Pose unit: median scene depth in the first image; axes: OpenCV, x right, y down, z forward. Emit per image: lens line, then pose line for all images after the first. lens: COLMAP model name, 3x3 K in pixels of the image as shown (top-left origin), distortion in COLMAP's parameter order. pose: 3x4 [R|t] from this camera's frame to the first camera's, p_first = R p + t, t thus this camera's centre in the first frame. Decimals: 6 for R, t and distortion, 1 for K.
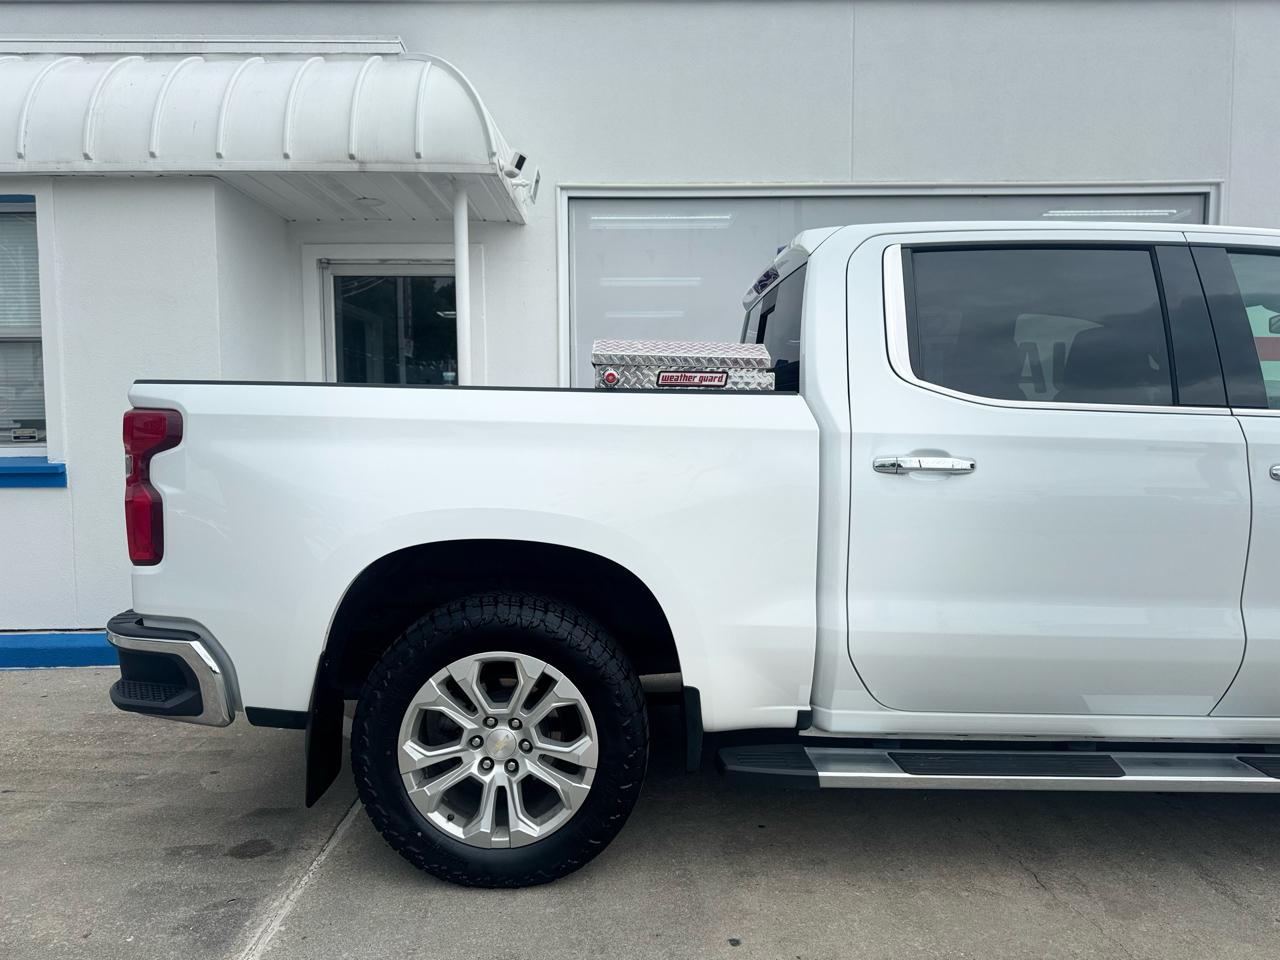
lens RADIAL K [[904.7, 0, 637.7], [0, 904.7, 485.4], [0, 0, 1]] dist [0.034176, -0.038218]
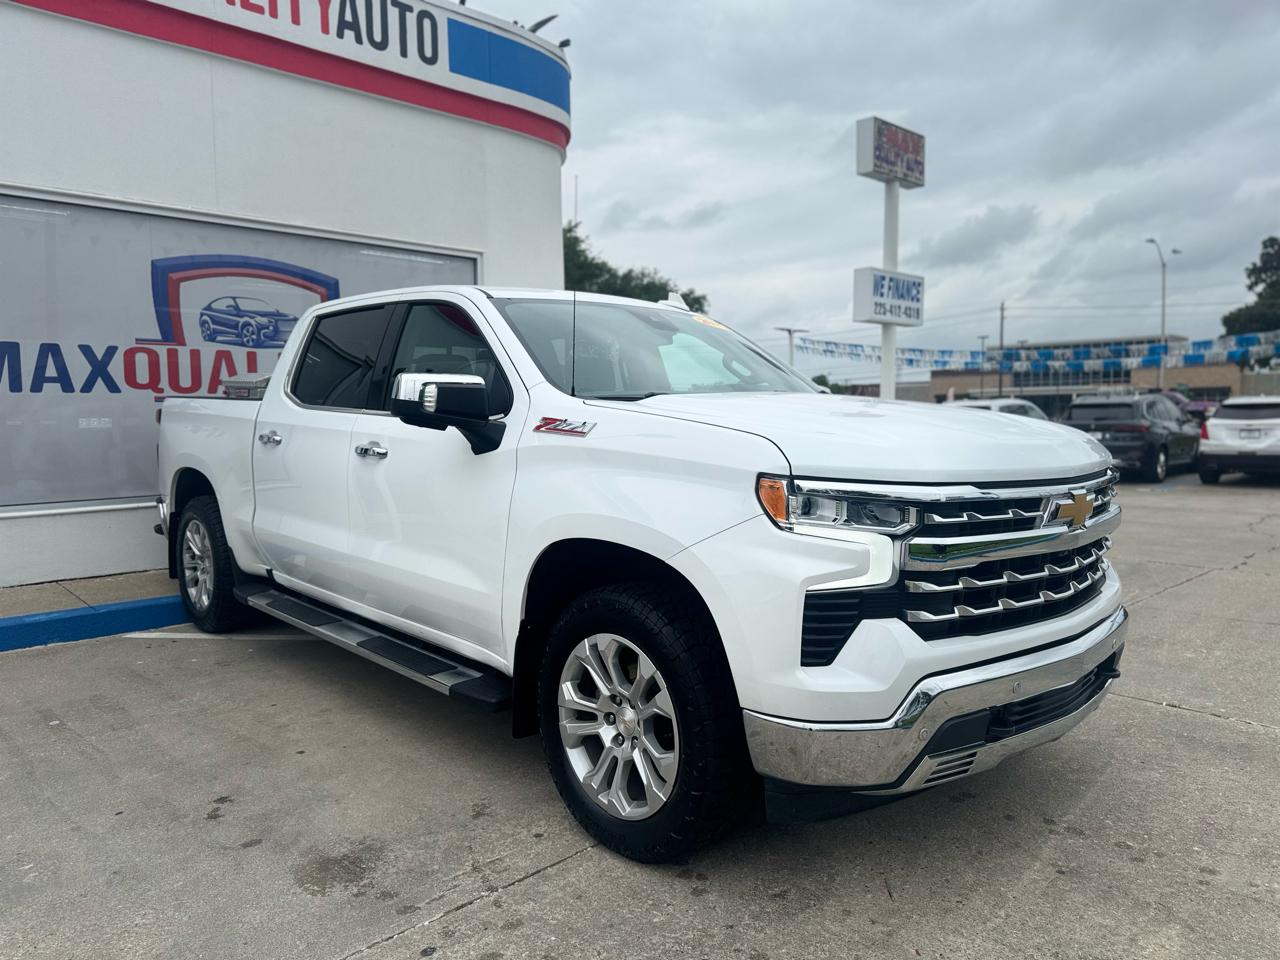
lens RADIAL K [[904.7, 0, 638.6], [0, 904.7, 487.8], [0, 0, 1]] dist [0.034176, -0.038218]
pose [[0.717499, -0.057944, 0.694145, -0.257991], [0.052666, 0.998194, 0.028886, 0.017278], [-0.694566, 0.015832, 0.719255, -0.255568]]
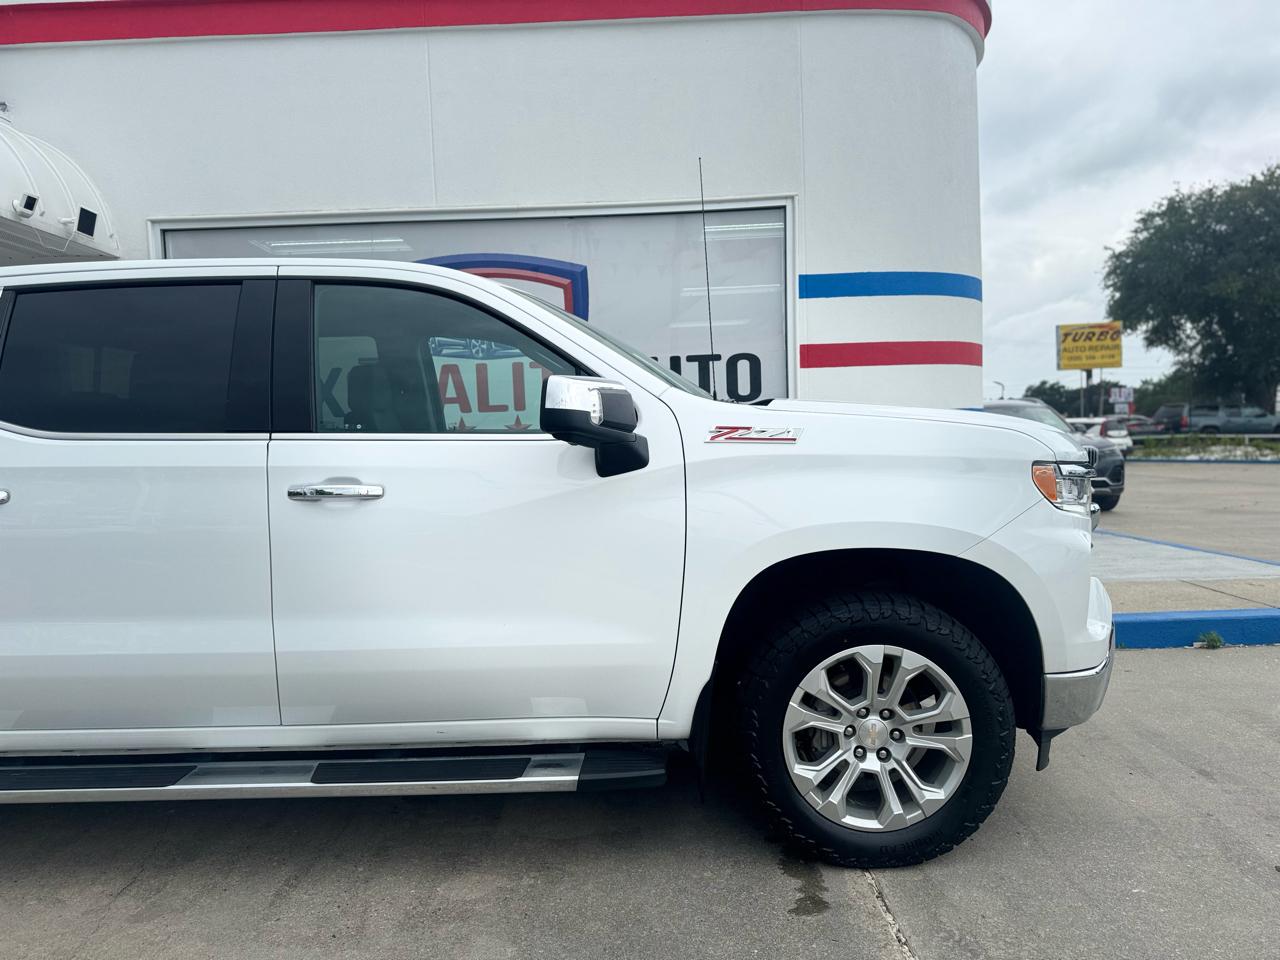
lens RADIAL K [[904.7, 0, 637.2], [0, 904.7, 483.6], [0, 0, 1]] dist [0.034176, -0.038218]
pose [[0.999402, -0.033124, -0.009935, 0.577135], [0.032976, 0.999349, -0.014667, 0.001856], [0.010415, 0.014330, 0.999843, -0.027302]]
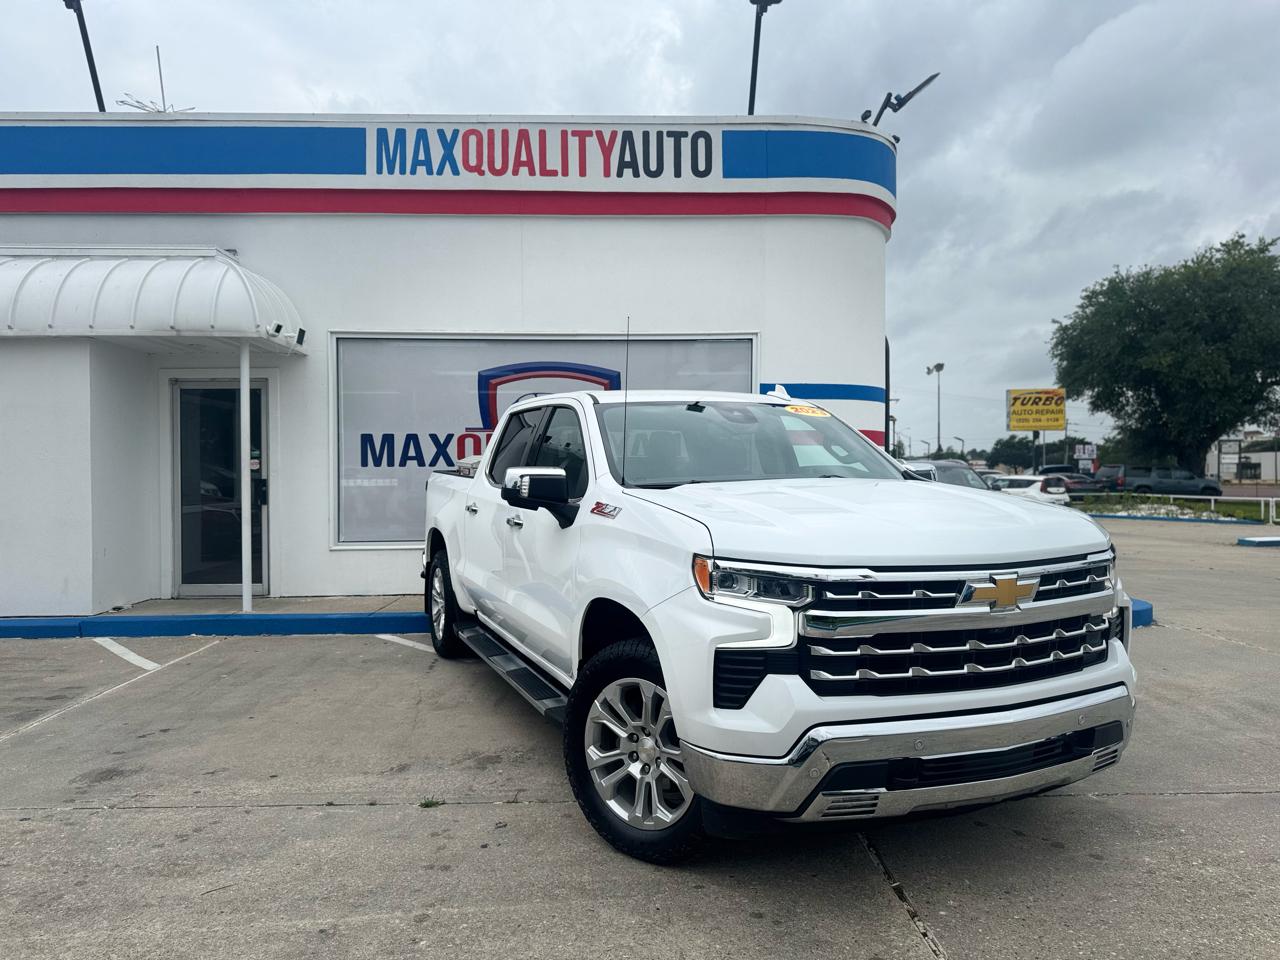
lens RADIAL K [[904.7, 0, 642.0], [0, 904.7, 484.1], [0, 0, 1]] dist [0.034176, -0.038218]
pose [[0.999783, -0.000561, 0.020832, 0.508308], [0.001746, 0.998378, -0.056909, 0.020435], [-0.020766, 0.056933, 0.998162, -0.659768]]
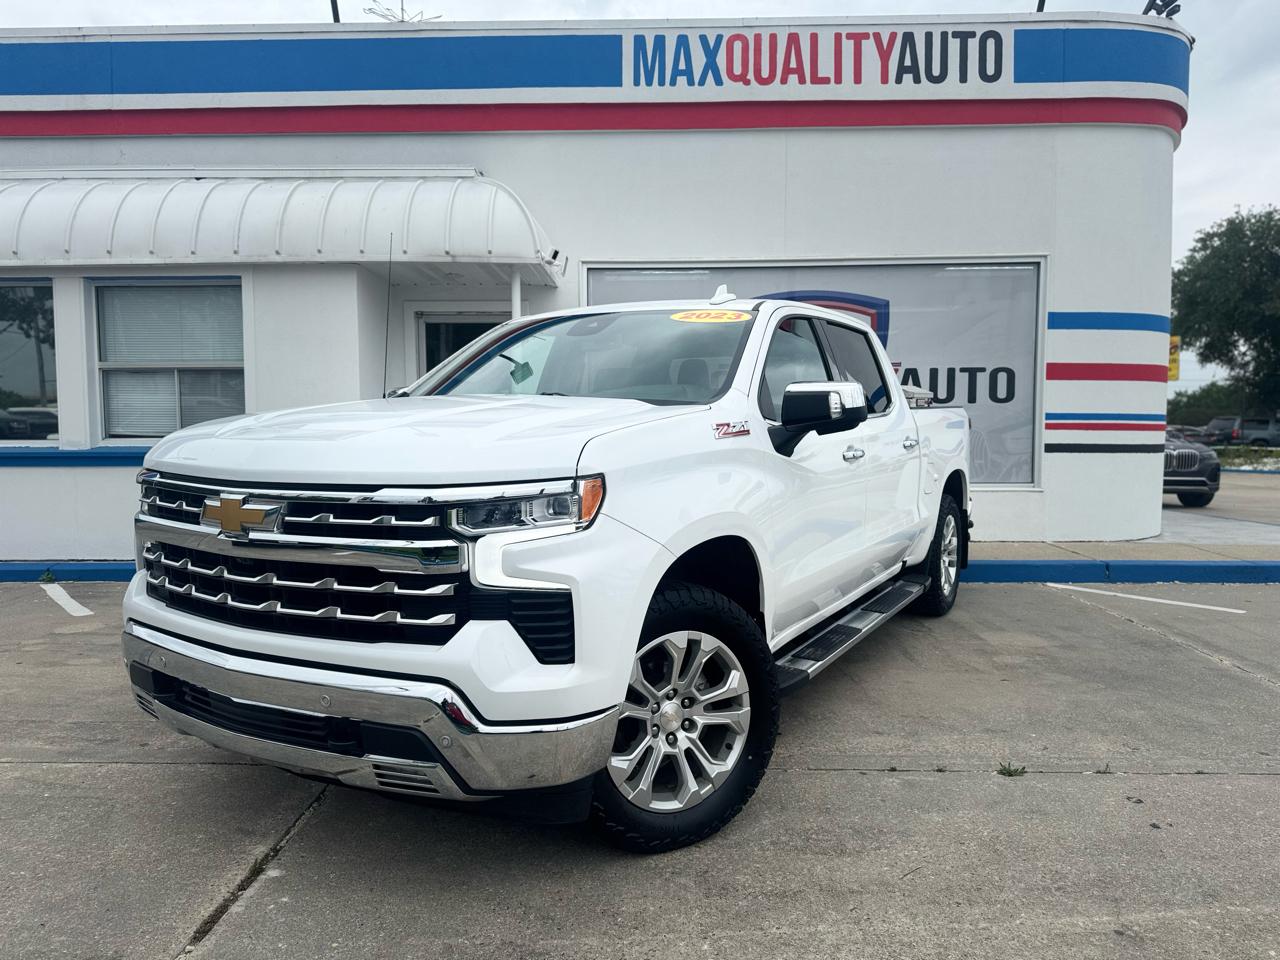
lens RADIAL K [[904.7, 0, 638.1], [0, 904.7, 482.4], [0, 0, 1]] dist [0.034176, -0.038218]
pose [[0.999583, 0.002597, -0.028756, 0.057543], [-0.002893, 0.999943, -0.010264, 0.046168], [0.028728, 0.010343, 0.999534, -0.532330]]
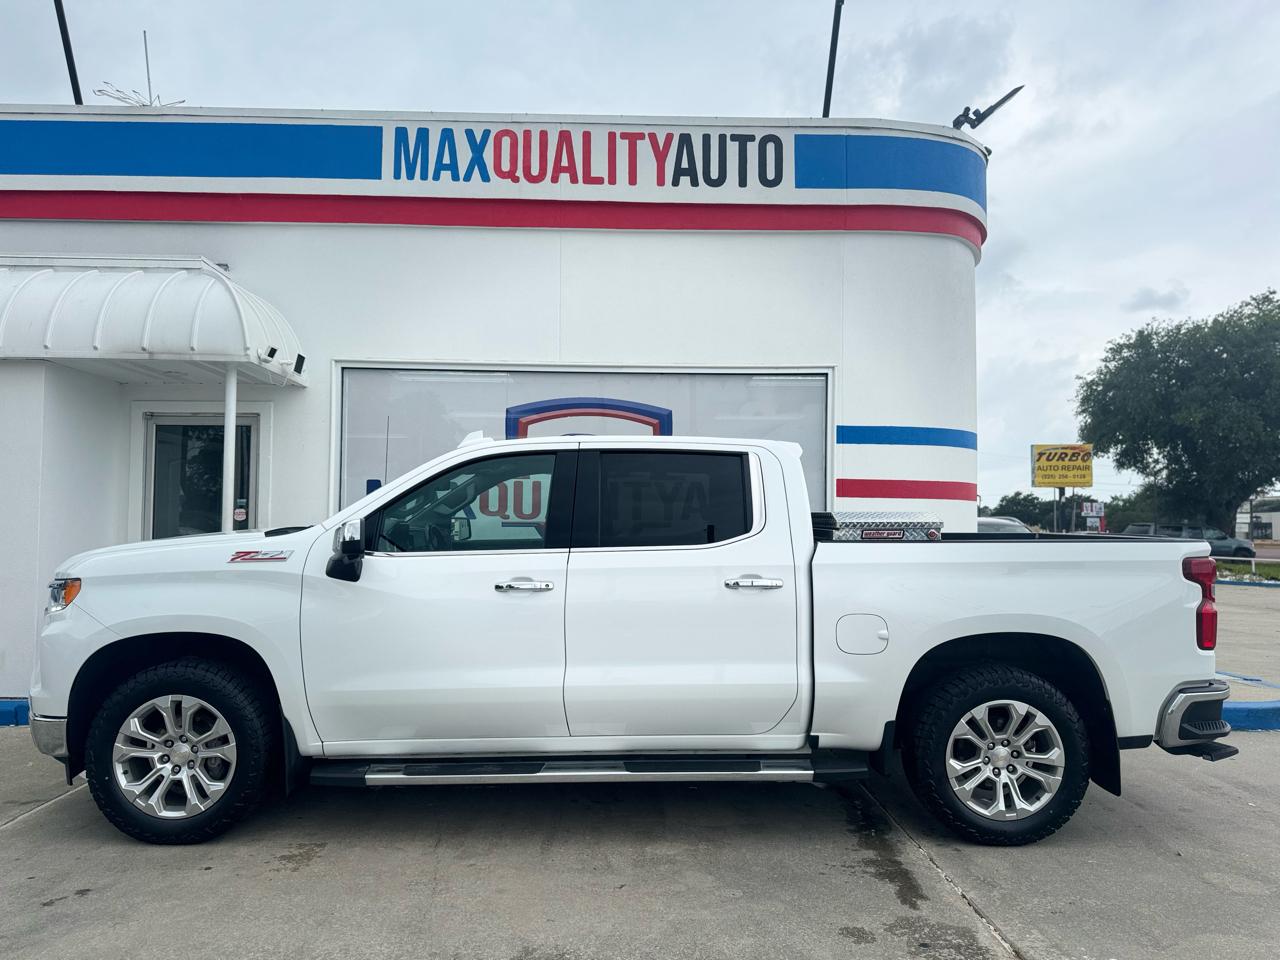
lens RADIAL K [[904.7, 0, 641.5], [0, 904.7, 488.1], [0, 0, 1]] dist [0.034176, -0.038218]
pose [[0.999748, 0.012367, 0.018729, 0.416092], [-0.010241, 0.993916, -0.109662, -0.007900], [-0.019971, 0.109443, 0.993792, -0.363307]]
